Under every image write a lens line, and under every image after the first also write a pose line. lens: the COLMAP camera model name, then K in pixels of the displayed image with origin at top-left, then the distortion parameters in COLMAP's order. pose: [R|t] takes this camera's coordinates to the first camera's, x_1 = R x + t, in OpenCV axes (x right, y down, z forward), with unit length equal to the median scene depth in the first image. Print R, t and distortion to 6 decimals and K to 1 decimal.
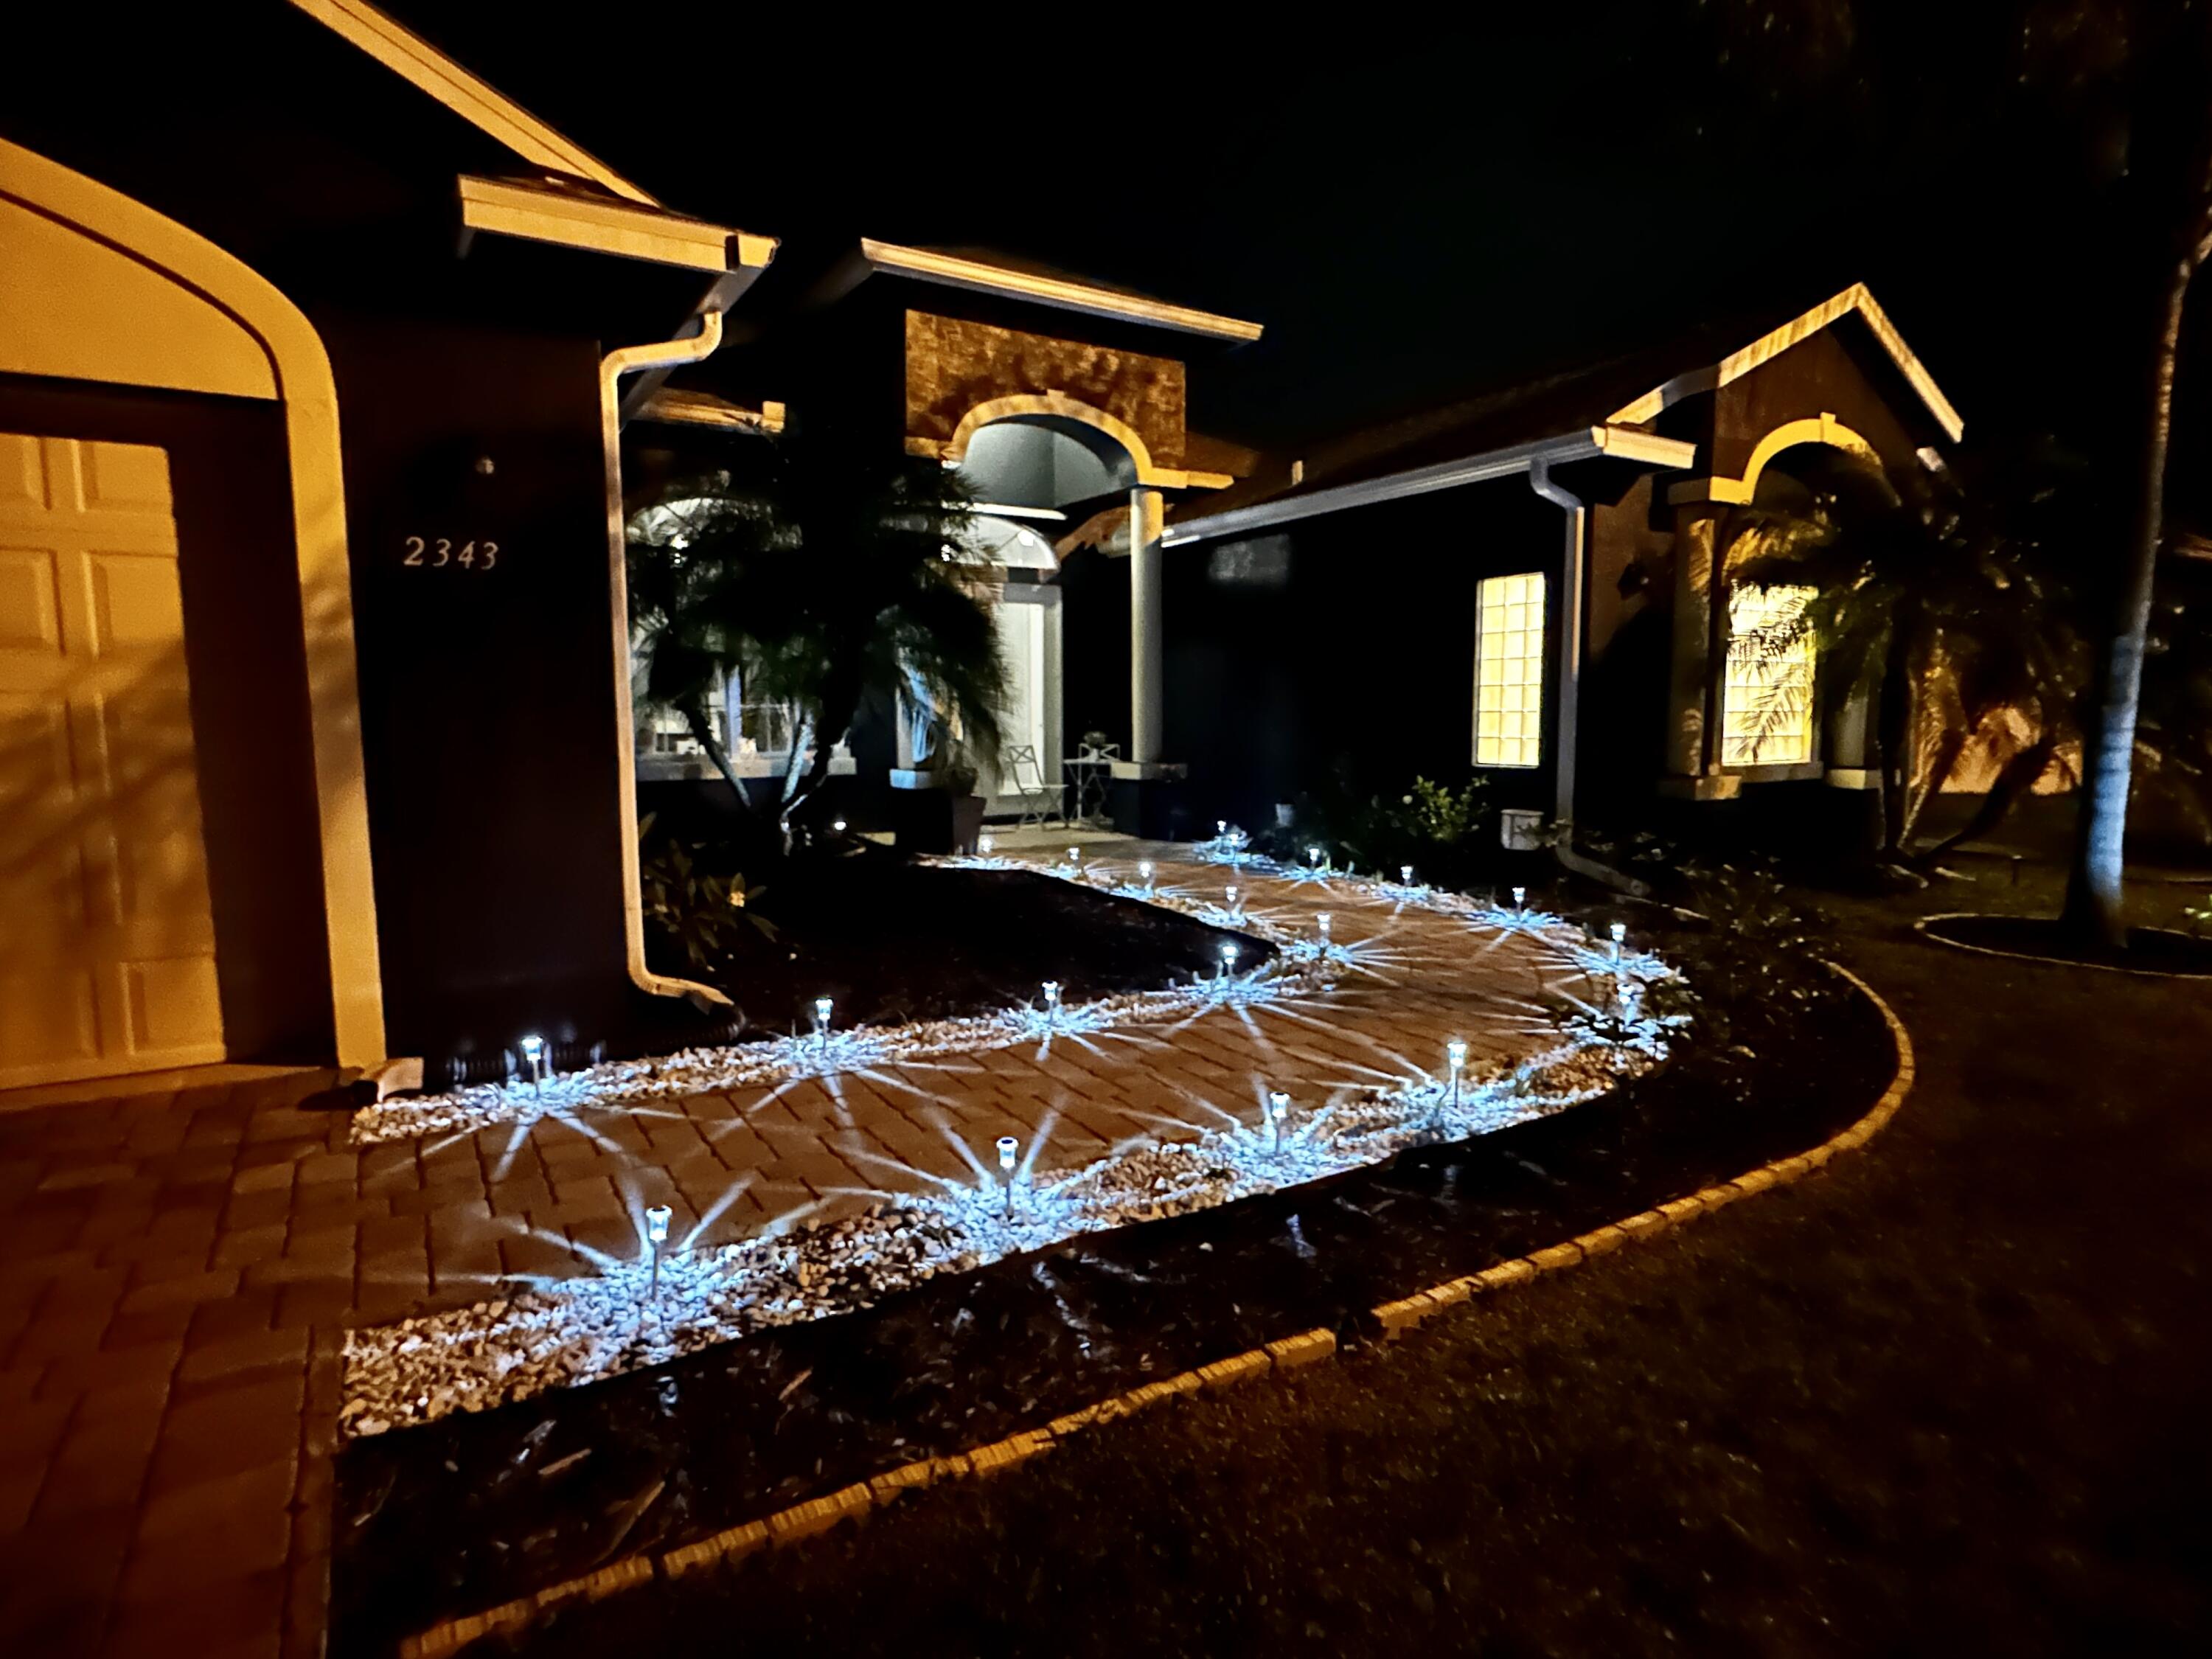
lens RADIAL K [[1196.2, 0, 1106.0], [0, 1196.2, 829.5], [0, 0, 1]] dist [0.000004, -0.001164]
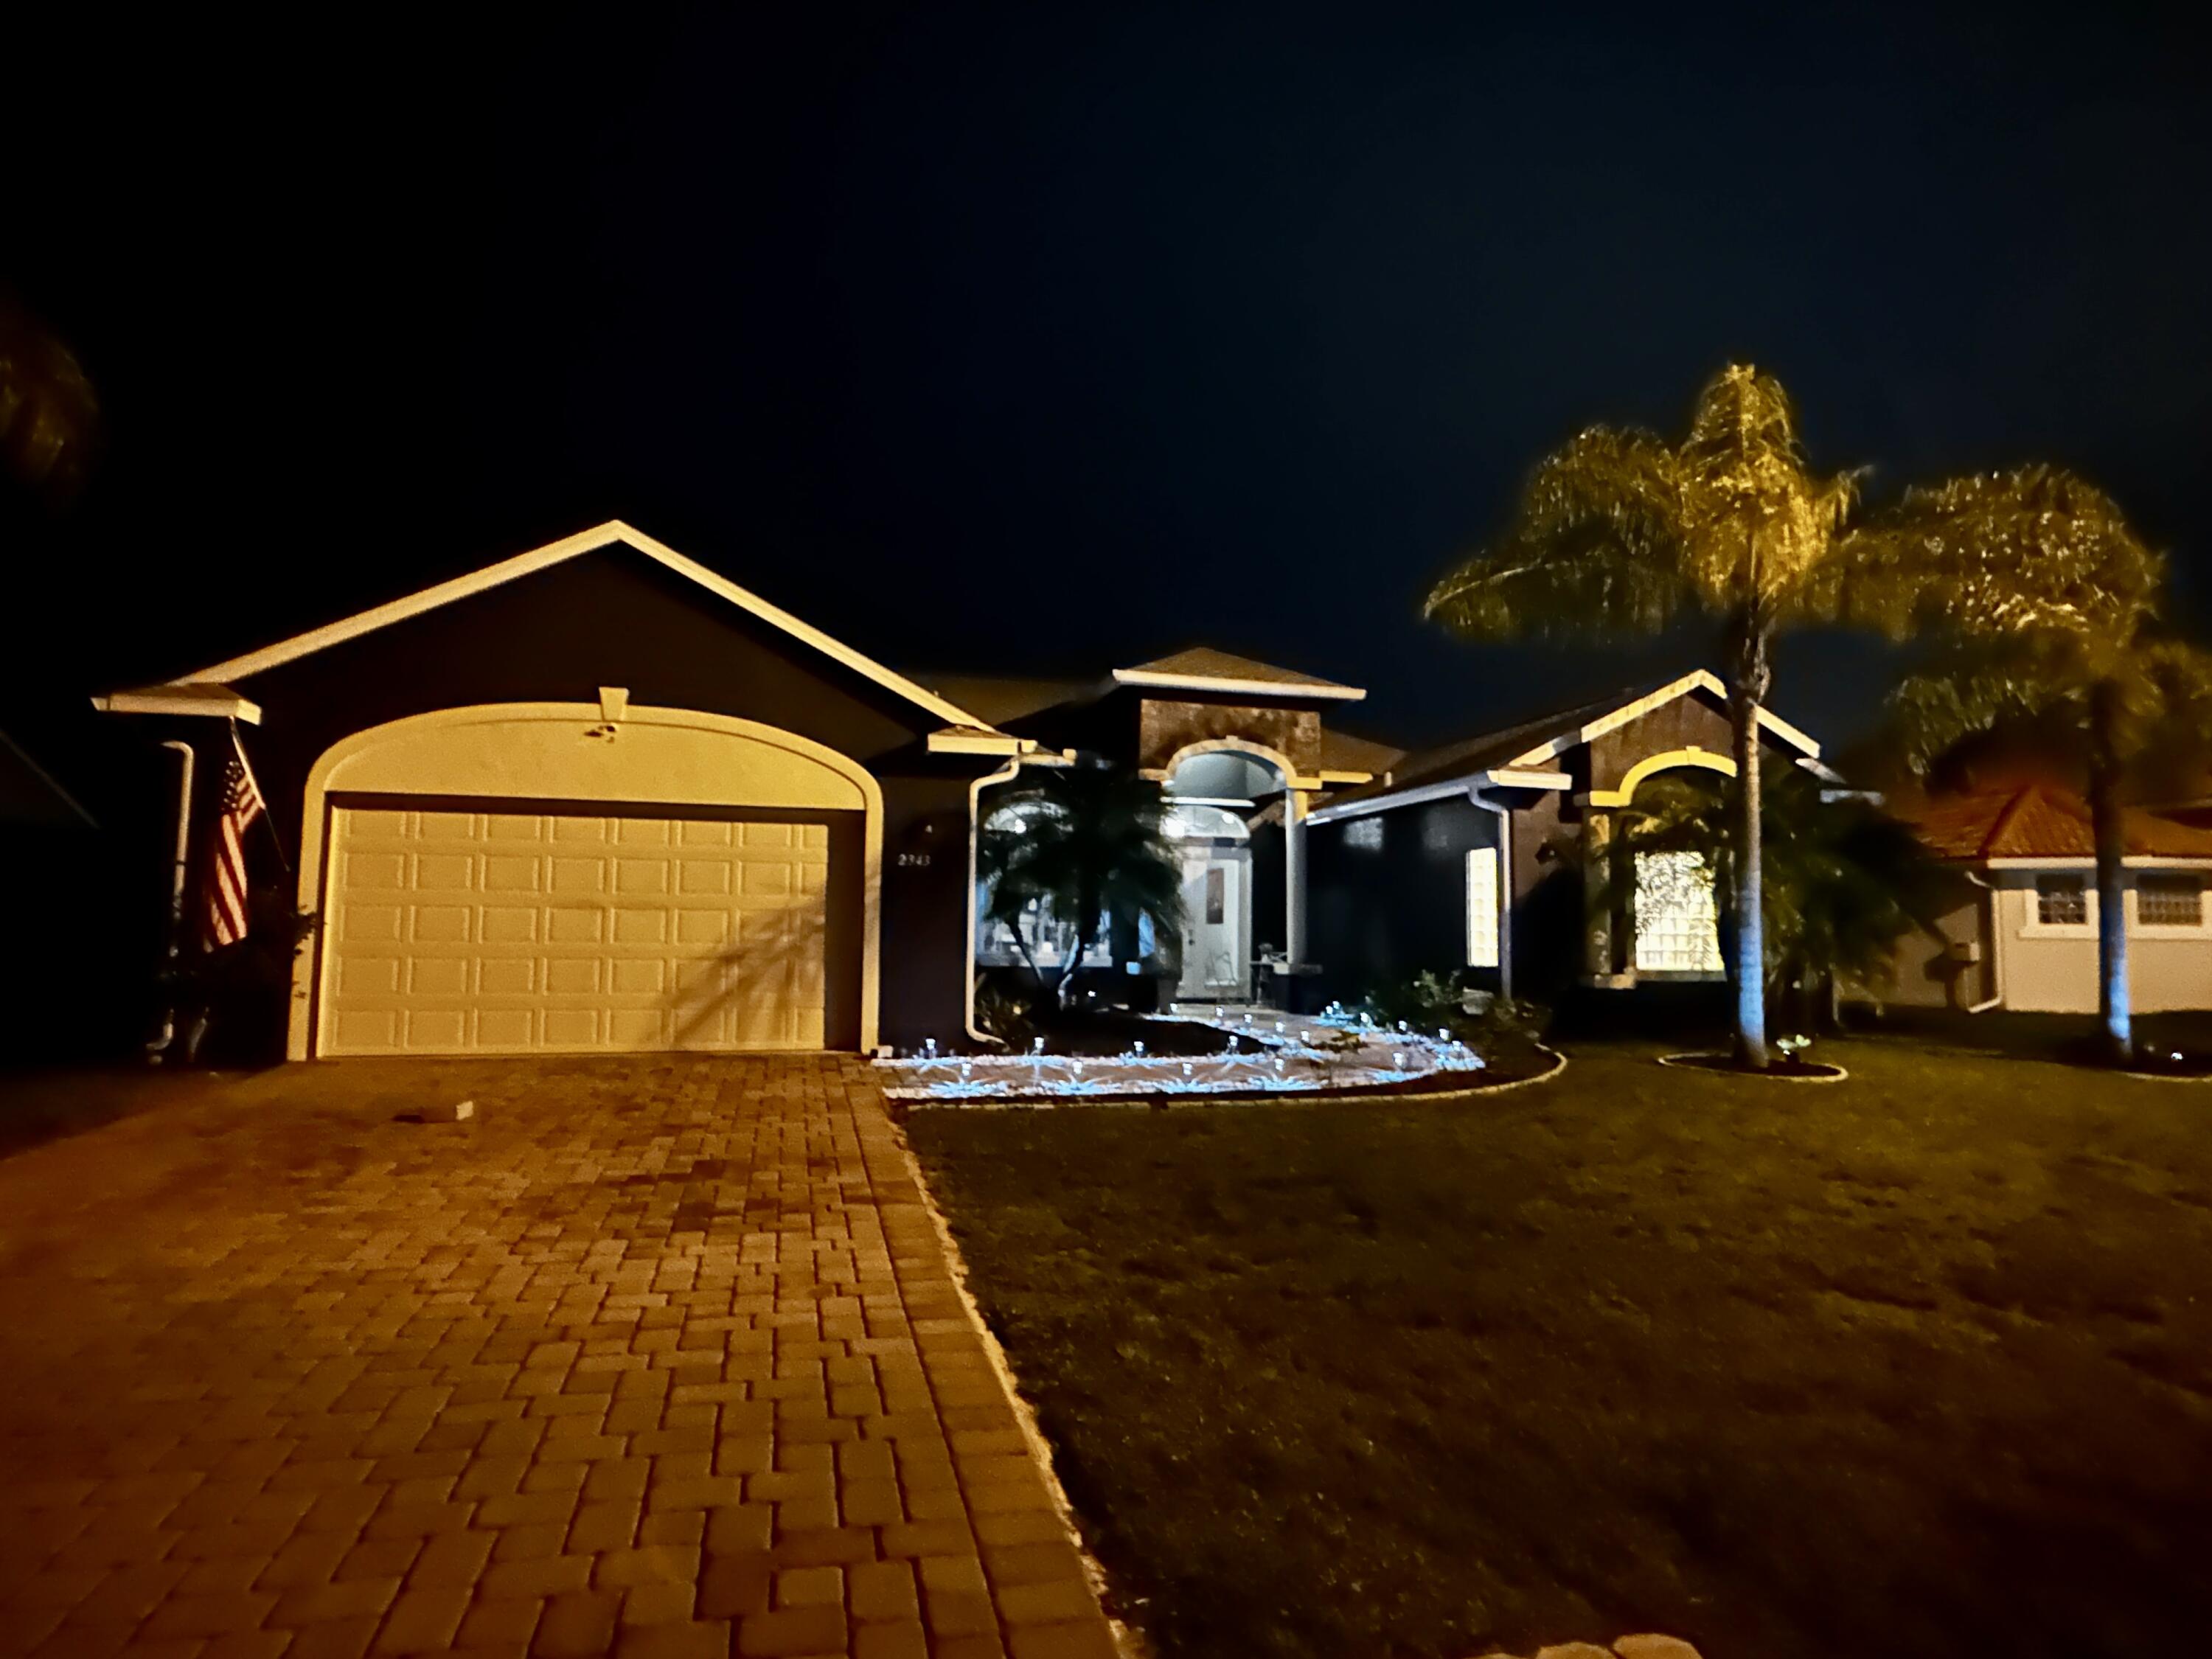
lens RADIAL K [[1196.2, 0, 1106.0], [0, 1196.2, 829.5], [0, 0, 1]] dist [0.000004, -0.001164]
pose [[0.958939, -0.009735, -0.283446, 0.290846], [-0.044045, 0.982173, -0.182746, 0.080242], [0.280172, 0.187727, 0.941415, -0.659194]]
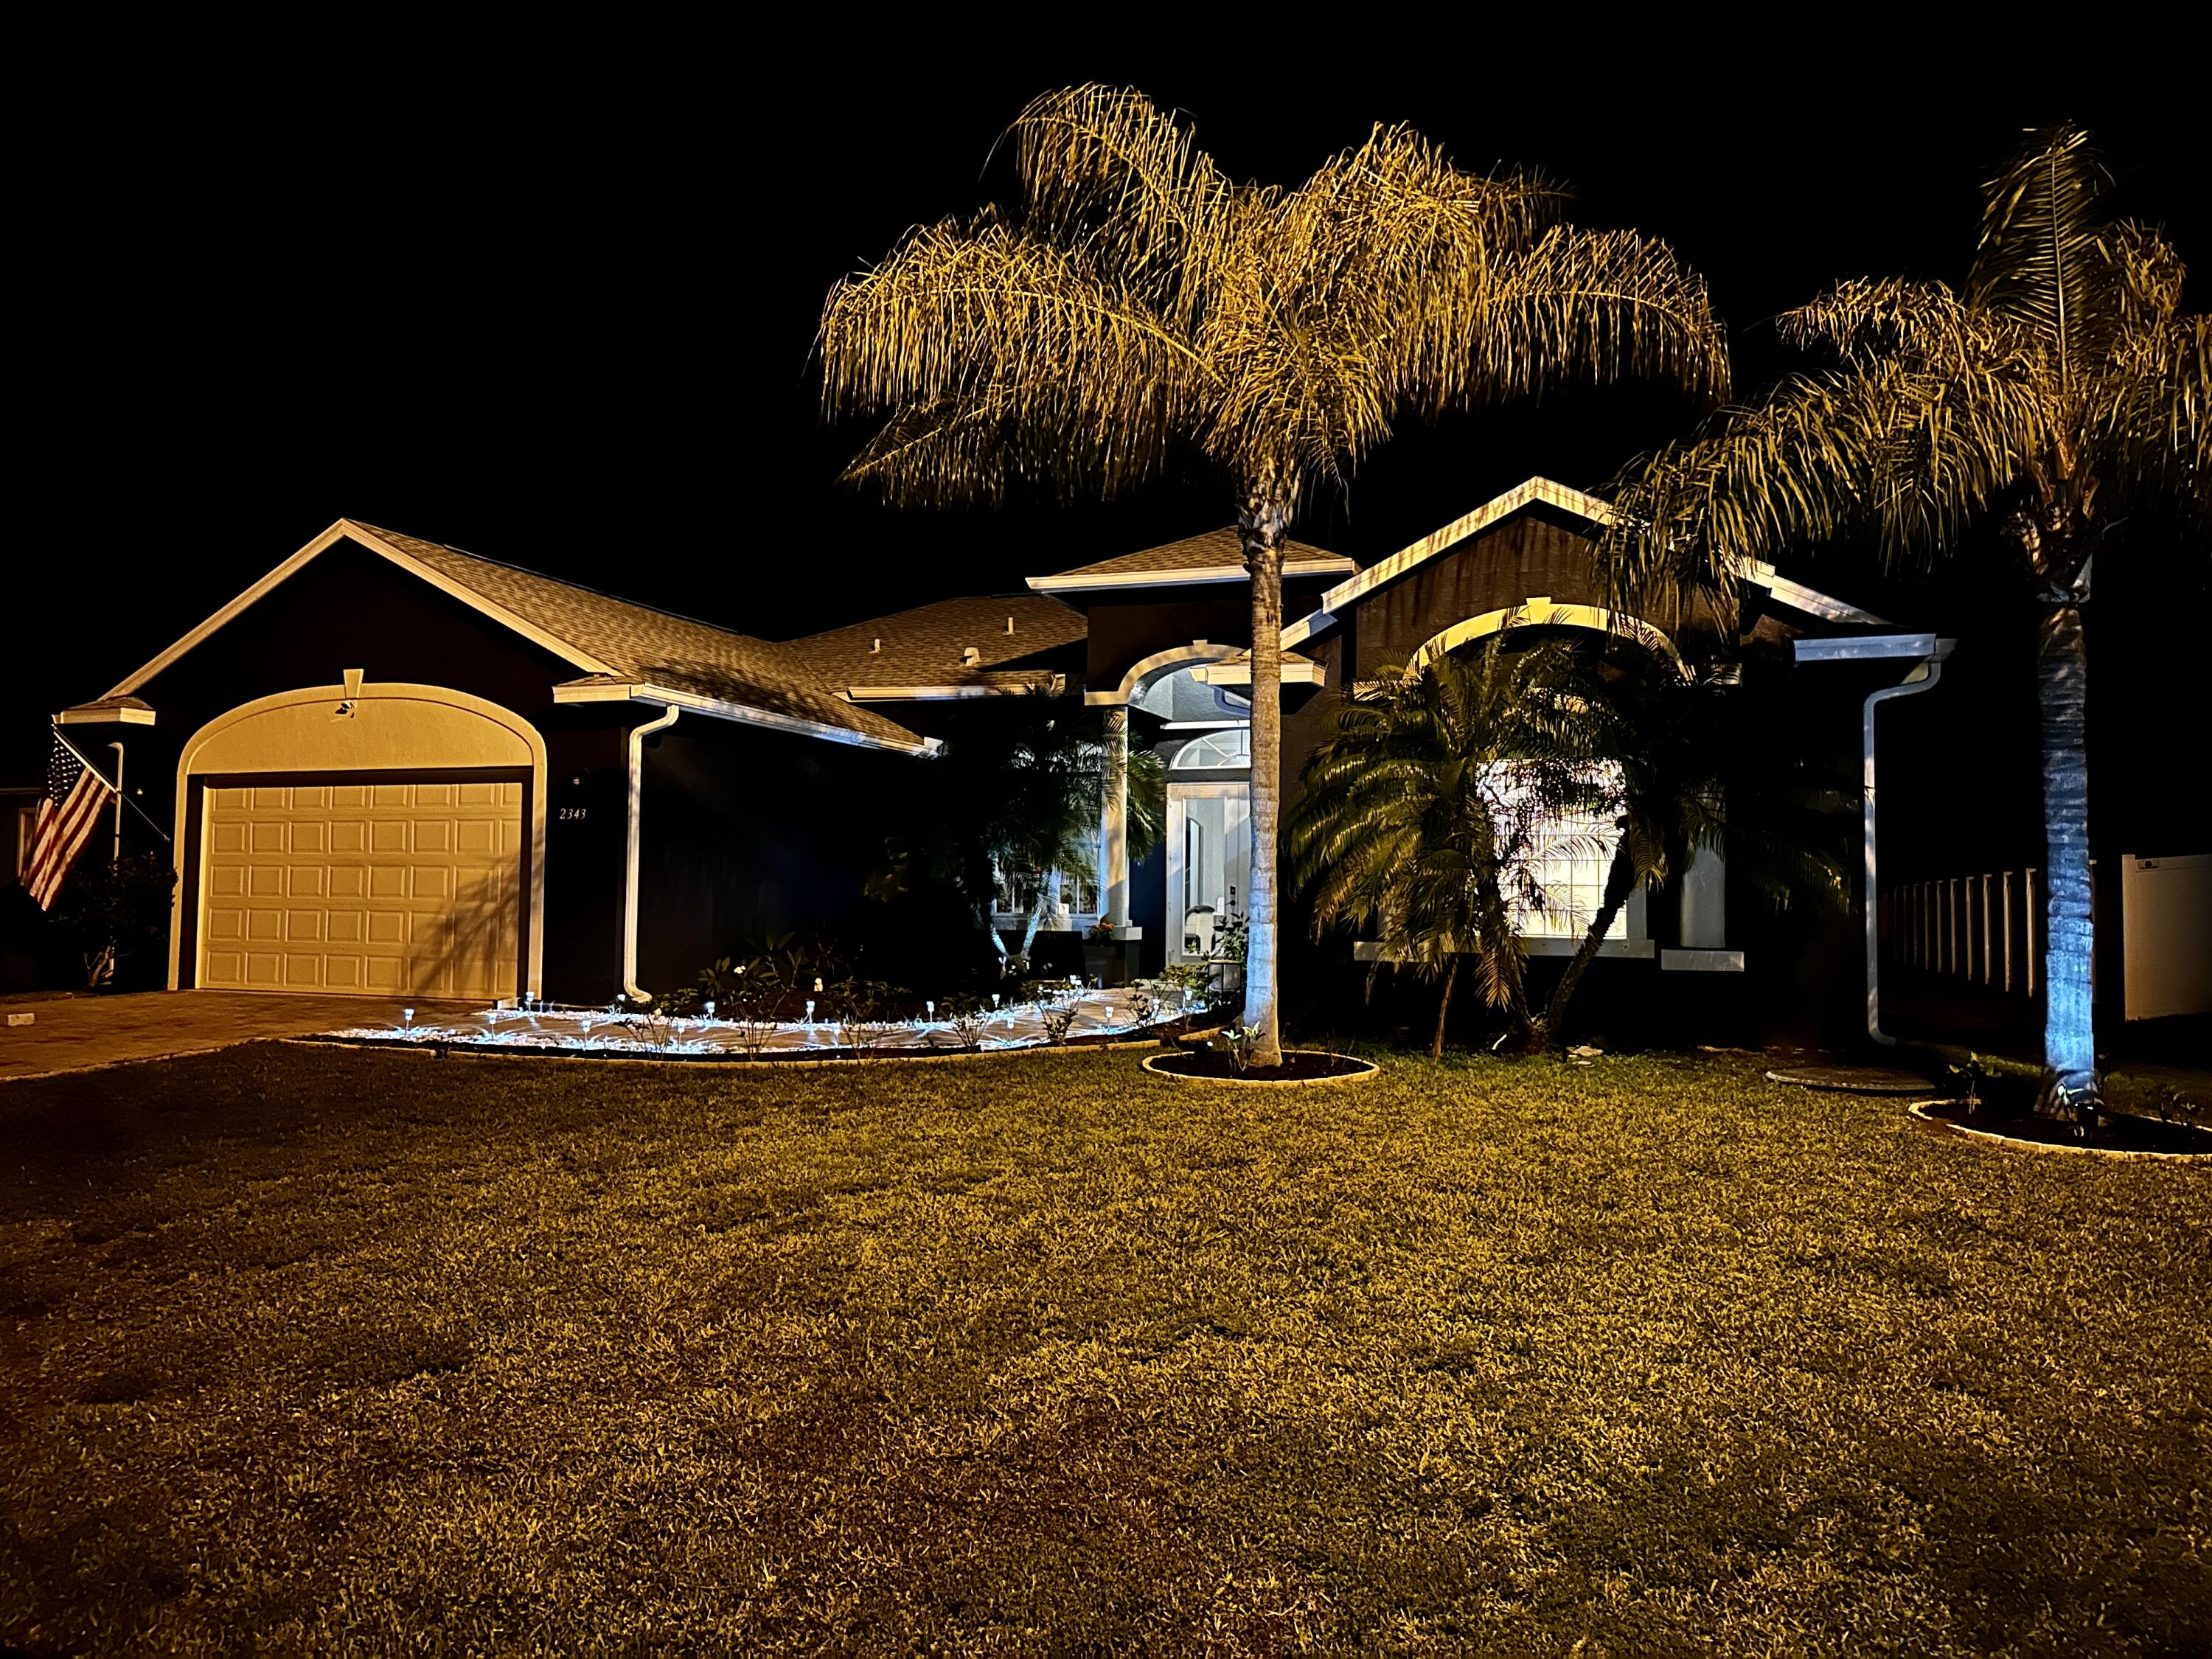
lens RADIAL K [[1527.0, 0, 1106.0], [0, 1527.0, 829.5], [0, 0, 1]] dist [0.114495, -0.171377]
pose [[0.611425, -0.023661, -0.790948, 1.355521], [-0.094396, 0.990234, -0.102593, 0.020684], [0.785652, 0.137390, 0.603221, -0.064482]]
